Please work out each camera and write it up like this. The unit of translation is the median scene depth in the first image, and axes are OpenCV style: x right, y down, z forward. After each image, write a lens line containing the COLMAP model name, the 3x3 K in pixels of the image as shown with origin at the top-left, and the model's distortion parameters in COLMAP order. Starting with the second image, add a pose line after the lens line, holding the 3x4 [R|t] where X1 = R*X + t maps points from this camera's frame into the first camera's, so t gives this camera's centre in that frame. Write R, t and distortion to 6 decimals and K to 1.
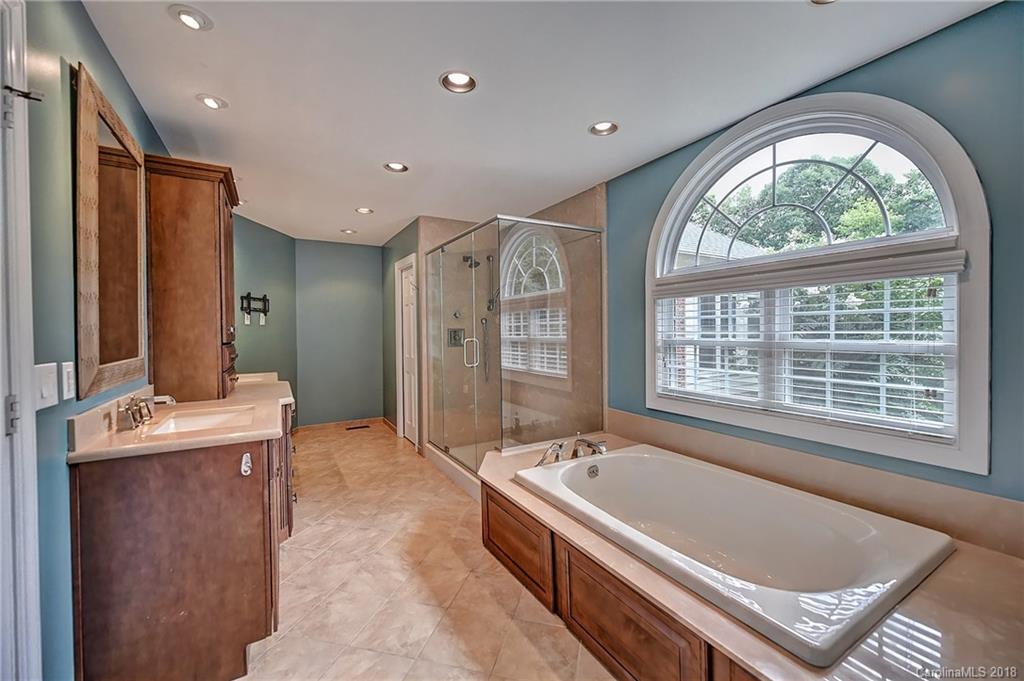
lens RADIAL K [[406.2, 0, 517.0], [0, 406.2, 335.1], [0, 0, 1]] dist [0.001825, -0.000206]
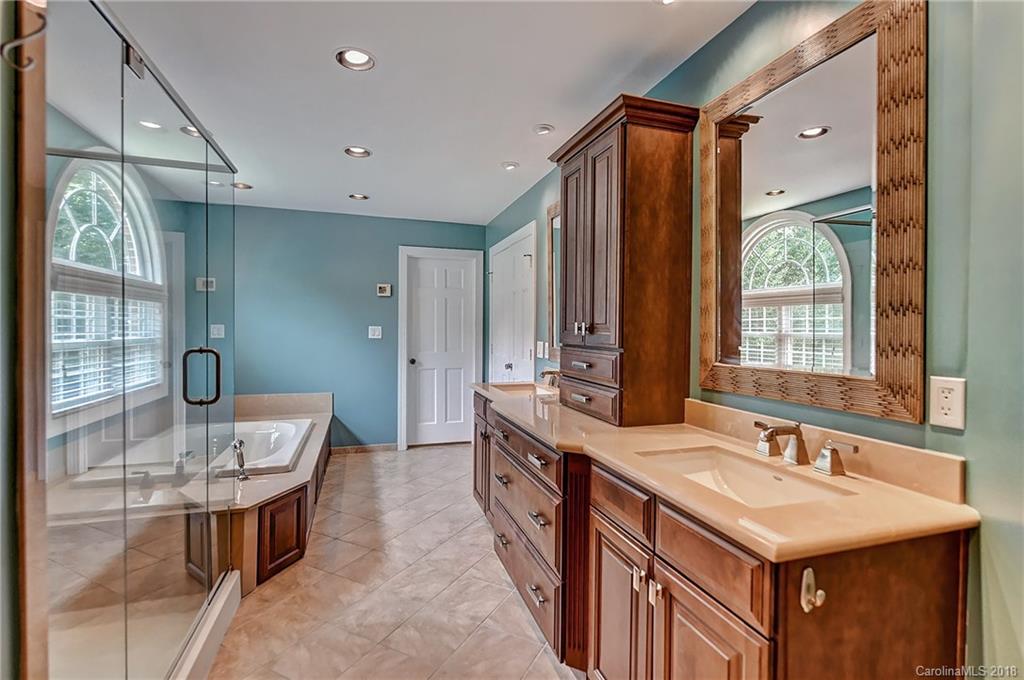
lens RADIAL K [[485.9, 0, 511.7], [0, 485.9, 334.7], [0, 0, 1]] dist [-0.002824, -0.000378]
pose [[-0.972403, 0.004201, 0.233270, -0.798589], [0.008971, 0.999772, 0.019392, -0.017741], [-0.233135, 0.020949, -0.972219, 1.924364]]
